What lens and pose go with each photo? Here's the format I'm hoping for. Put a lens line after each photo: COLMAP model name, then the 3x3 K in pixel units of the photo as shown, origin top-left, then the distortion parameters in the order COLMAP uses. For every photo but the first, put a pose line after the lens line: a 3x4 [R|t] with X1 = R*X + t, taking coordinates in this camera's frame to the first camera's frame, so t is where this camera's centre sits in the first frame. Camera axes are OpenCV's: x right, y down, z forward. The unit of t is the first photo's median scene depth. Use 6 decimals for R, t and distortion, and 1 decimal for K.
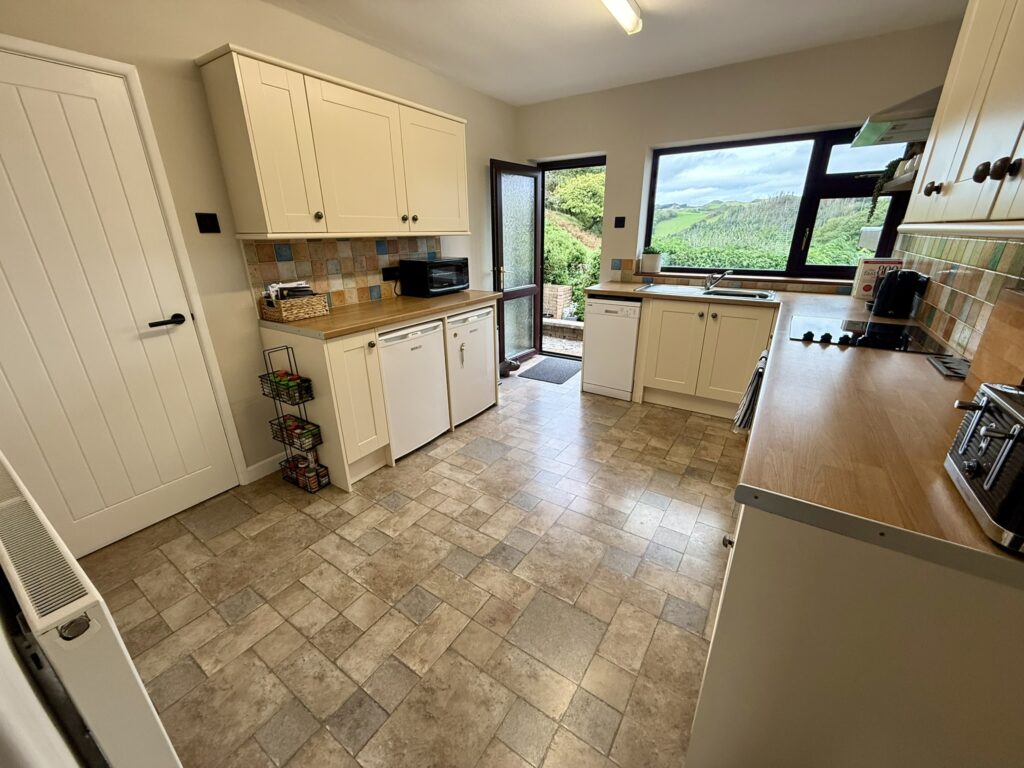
lens RADIAL K [[409.6, 0, 510.8], [0, 409.6, 384.7], [0, 0, 1]] dist [0.000056, -0.000290]
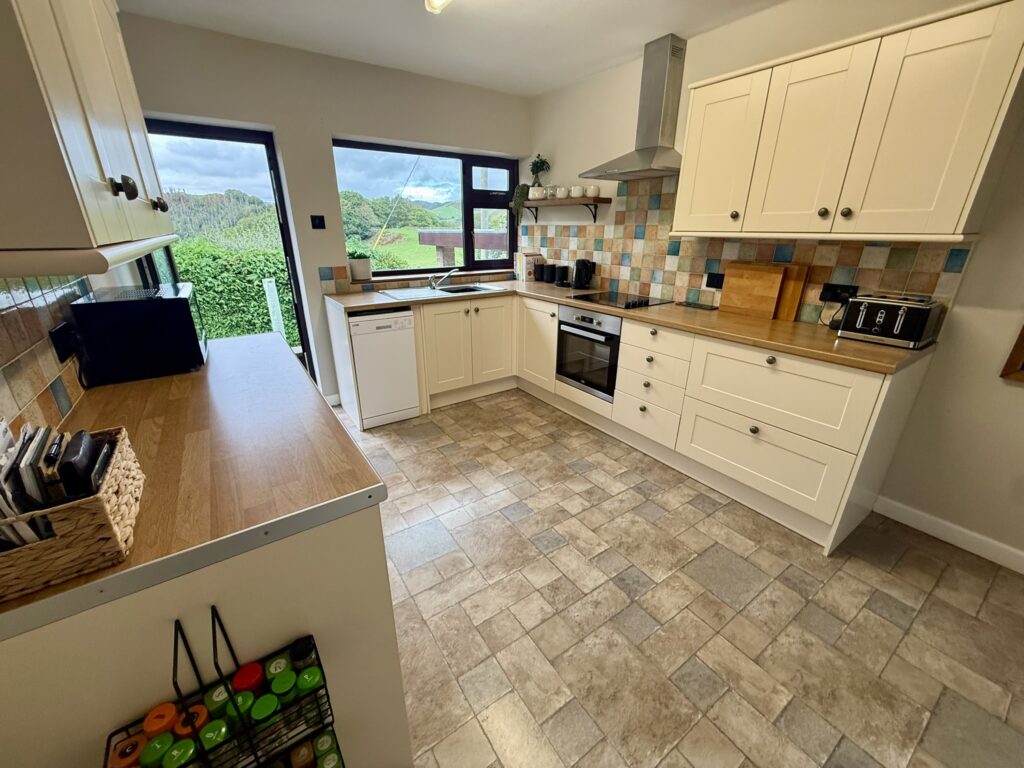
lens RADIAL K [[409.6, 0, 511.0], [0, 409.6, 383.4], [0, 0, 1]] dist [0.000056, -0.000290]
pose [[0.368292, -0.317496, 0.873818, -0.524844], [0.319849, 0.925779, 0.201568, -0.185543], [-0.872959, 0.205254, 0.442508, 0.488387]]
